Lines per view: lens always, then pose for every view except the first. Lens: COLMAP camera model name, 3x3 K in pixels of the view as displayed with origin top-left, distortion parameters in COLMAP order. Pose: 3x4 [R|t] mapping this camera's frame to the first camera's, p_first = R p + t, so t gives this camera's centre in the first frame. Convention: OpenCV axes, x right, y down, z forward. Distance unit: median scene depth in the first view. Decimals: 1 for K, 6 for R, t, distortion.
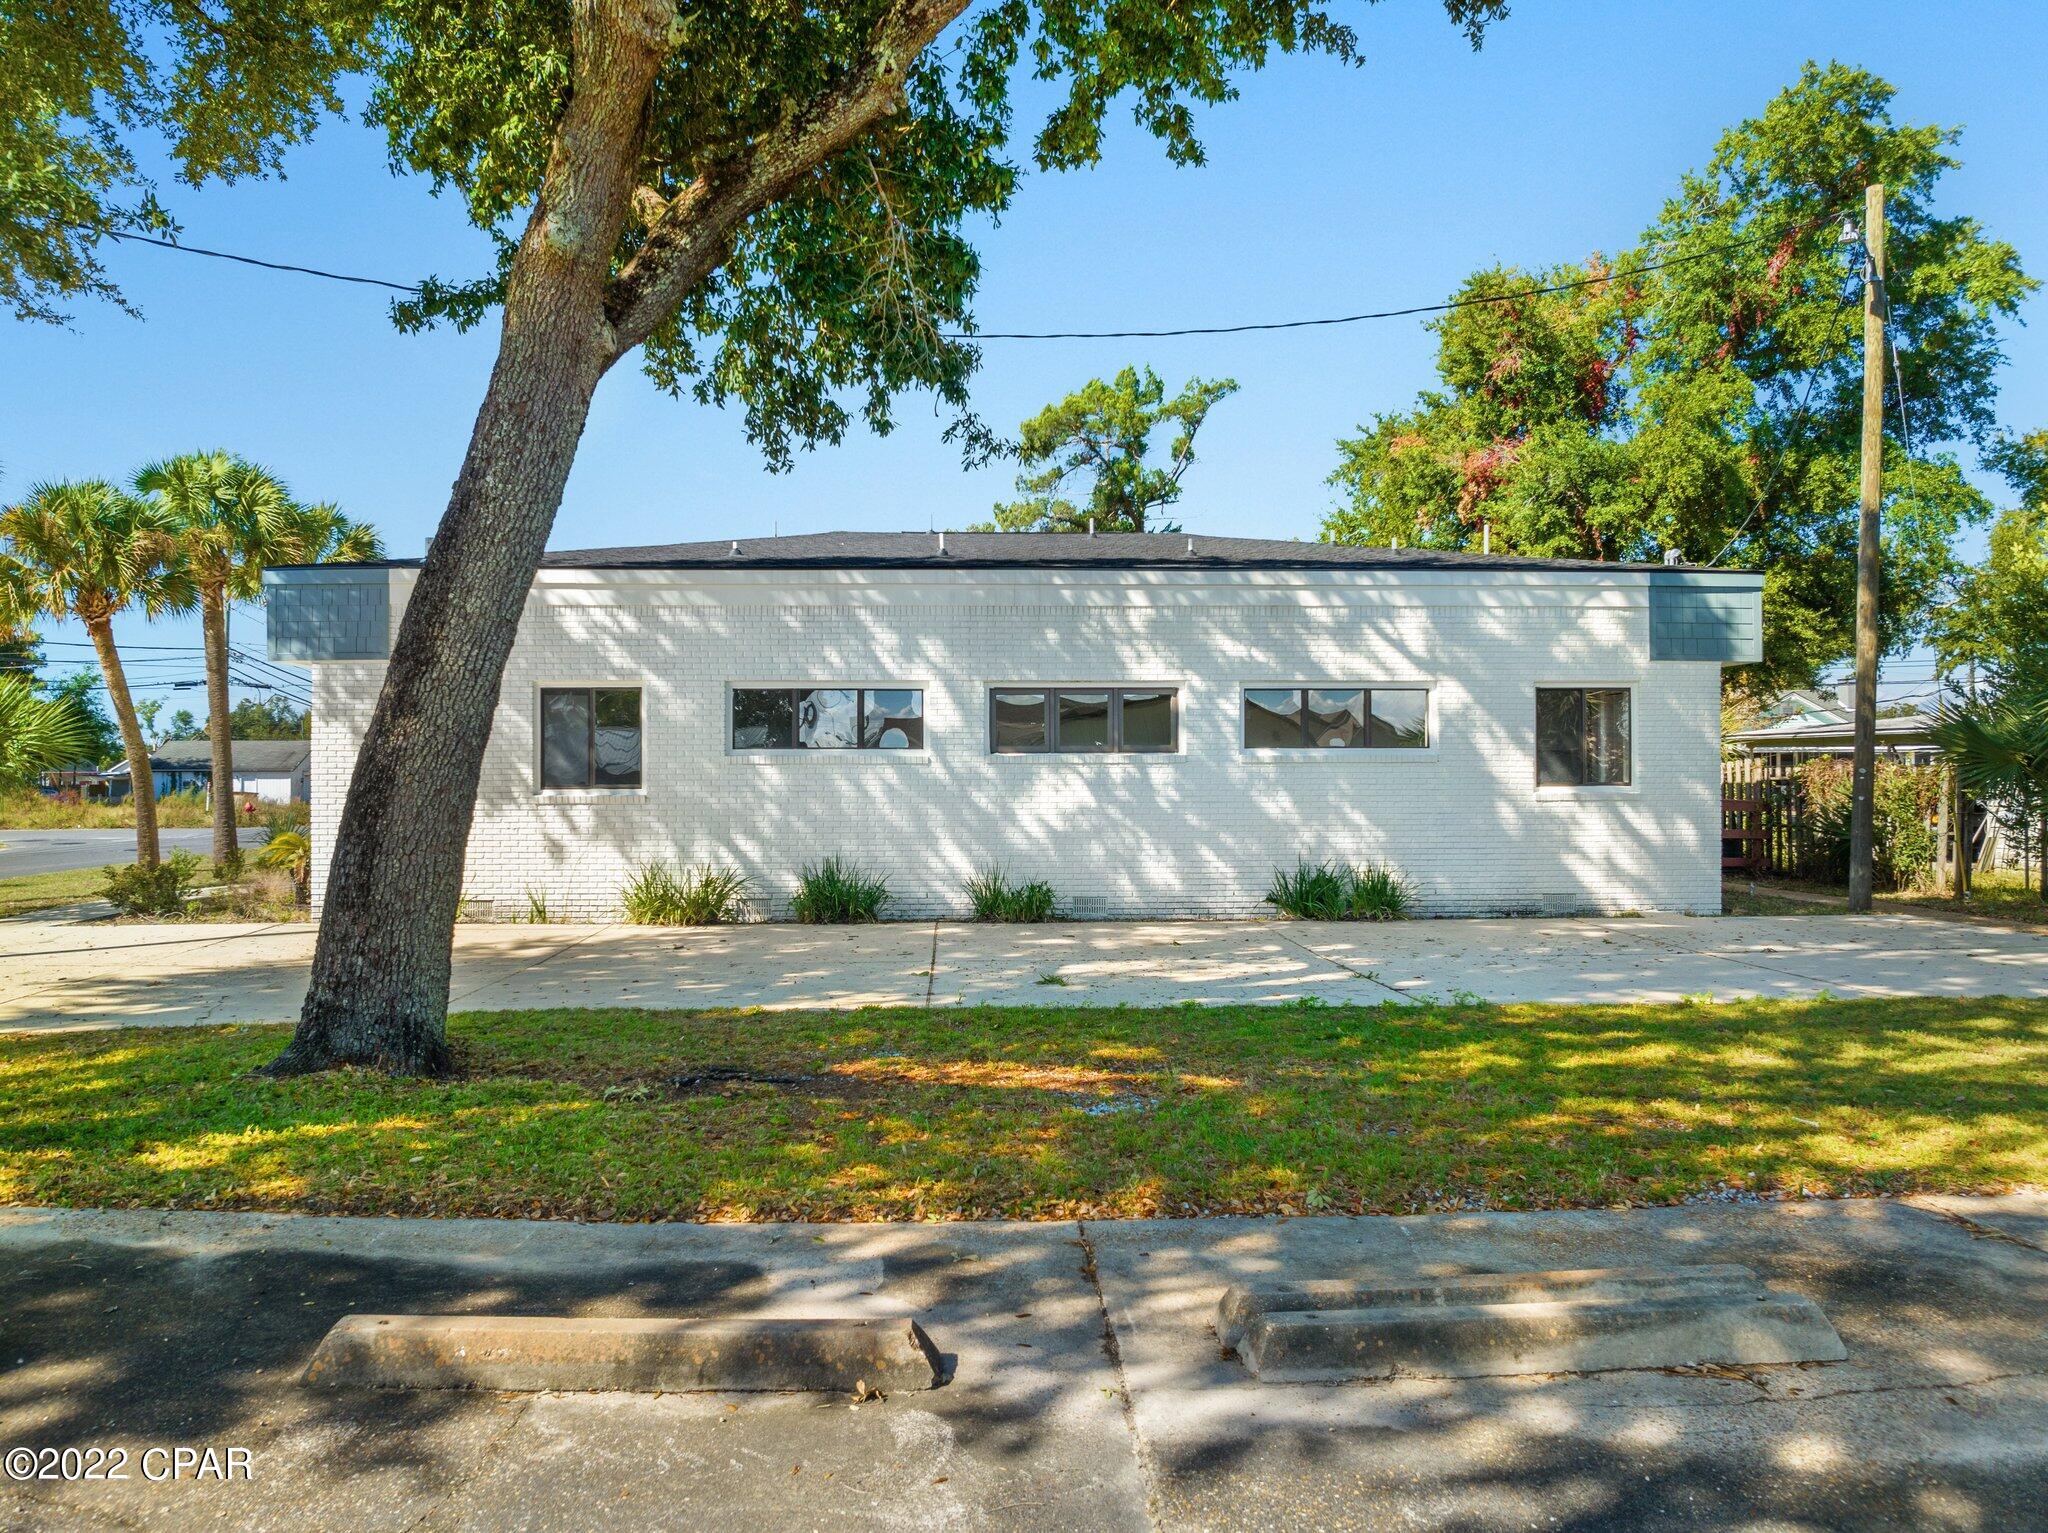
lens RADIAL K [[1446.5, 0, 1025.0], [0, 1446.5, 764.0], [0, 0, 1]] dist [-0.036664, -0.001234]
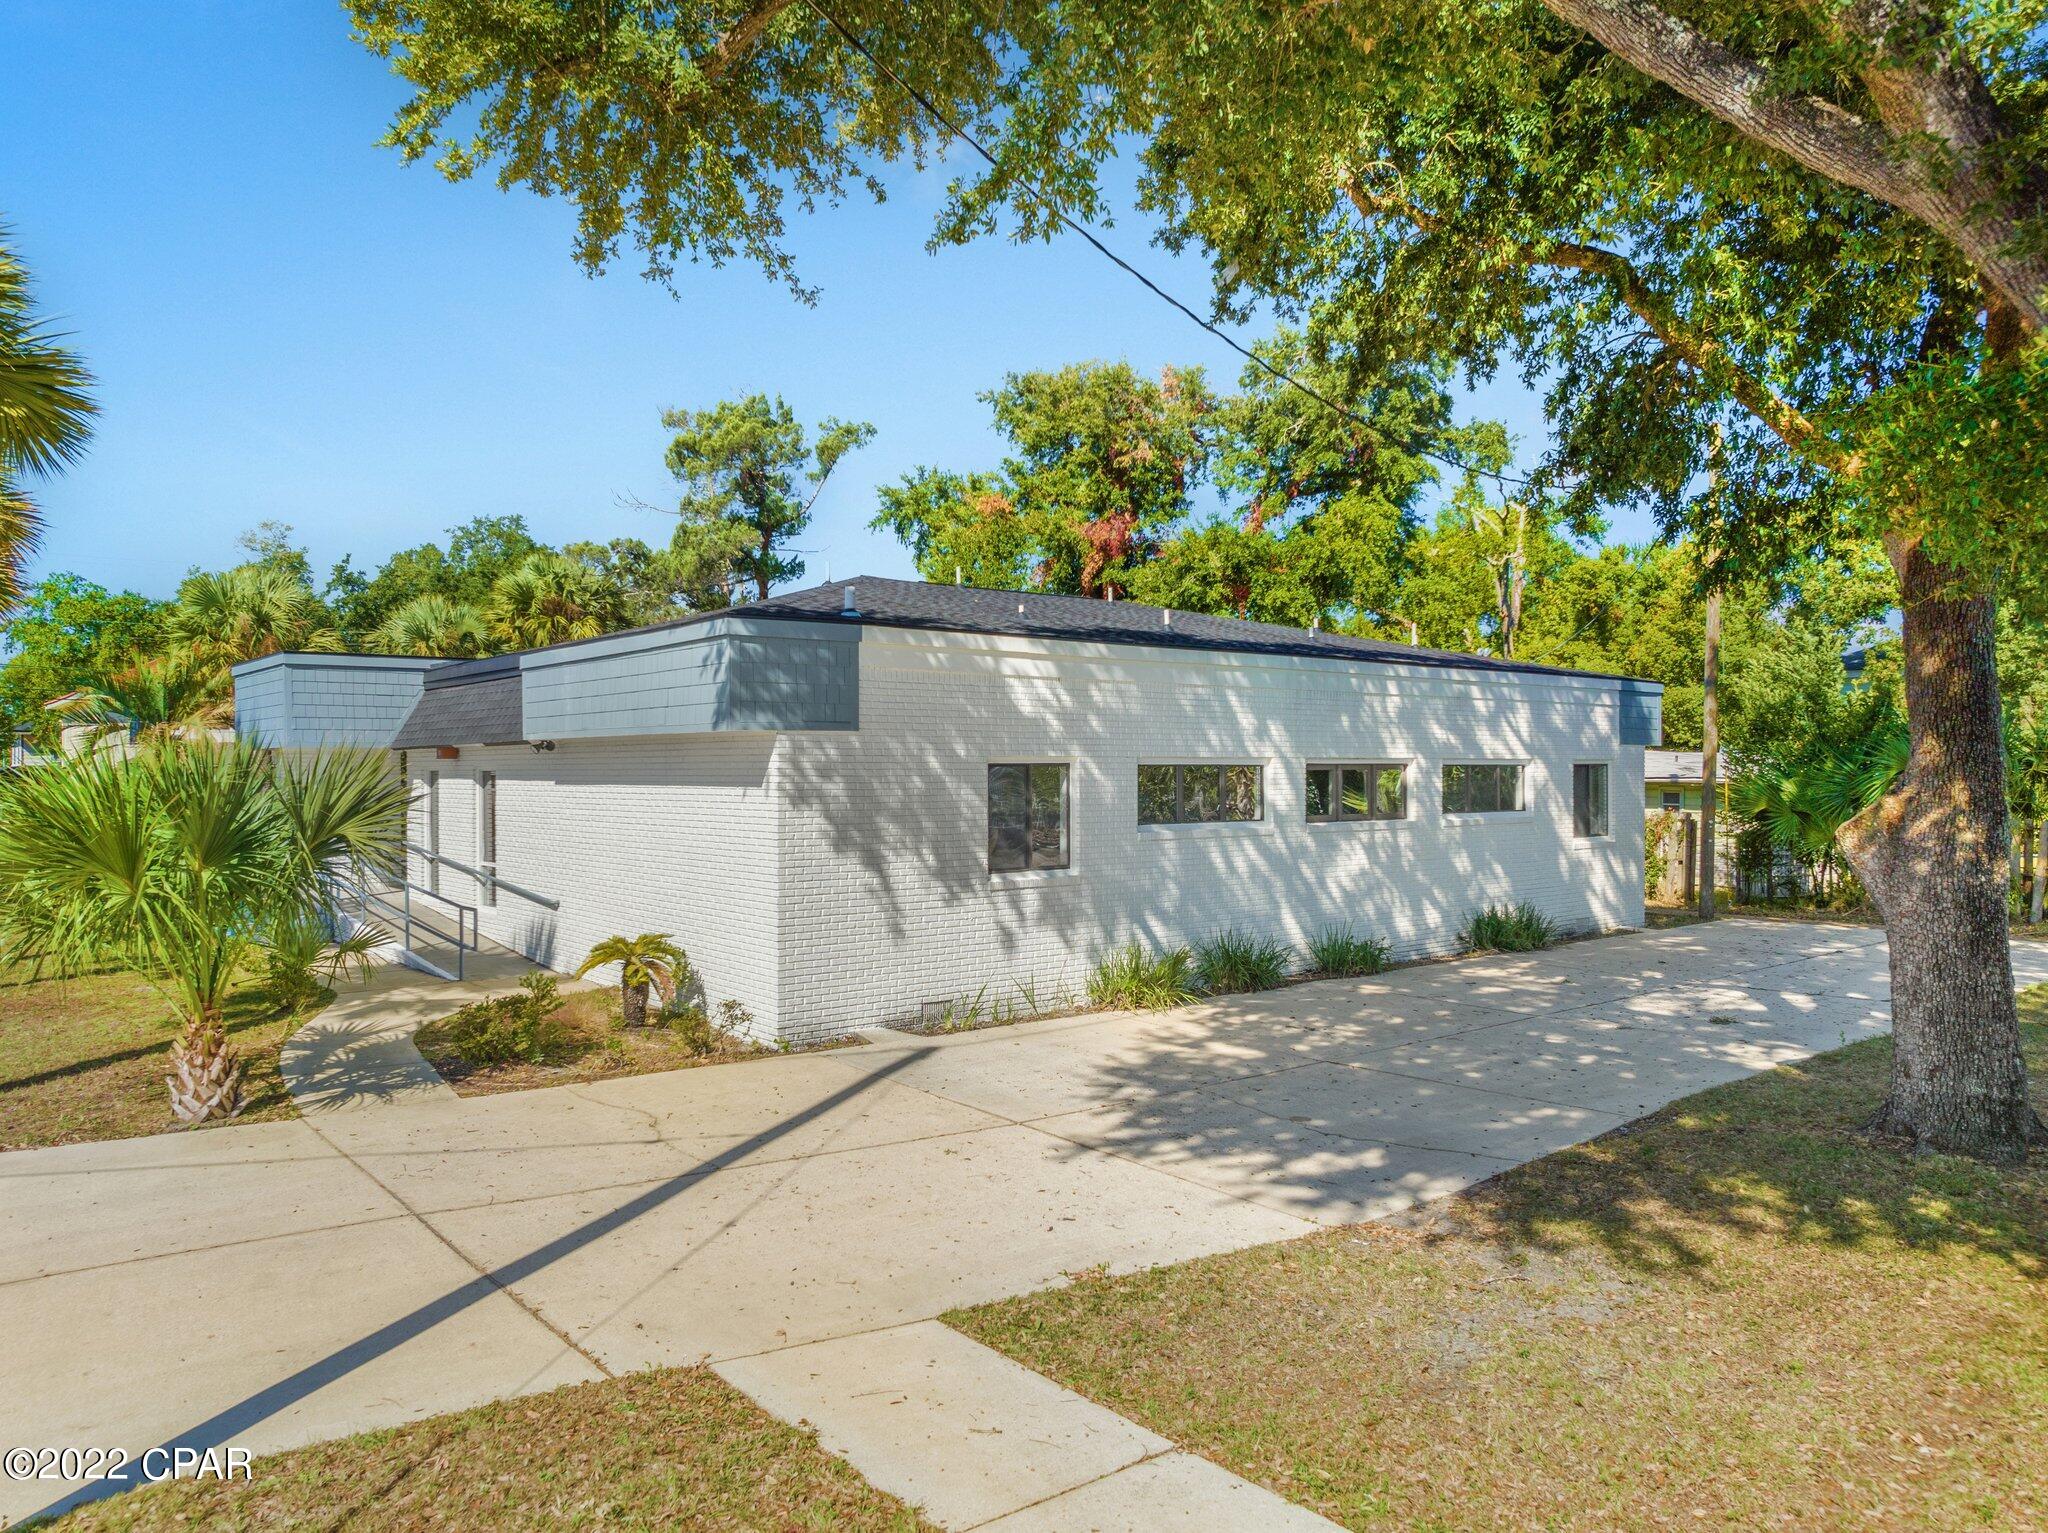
lens RADIAL K [[1446.5, 0, 1023.5], [0, 1446.5, 771.0], [0, 0, 1]] dist [-0.036664, -0.001234]
pose [[0.808486, 0.002897, 0.588509, -0.842025], [-0.004147, 0.999991, 0.000774, -0.048209], [-0.588501, -0.003067, 0.808491, 0.238120]]
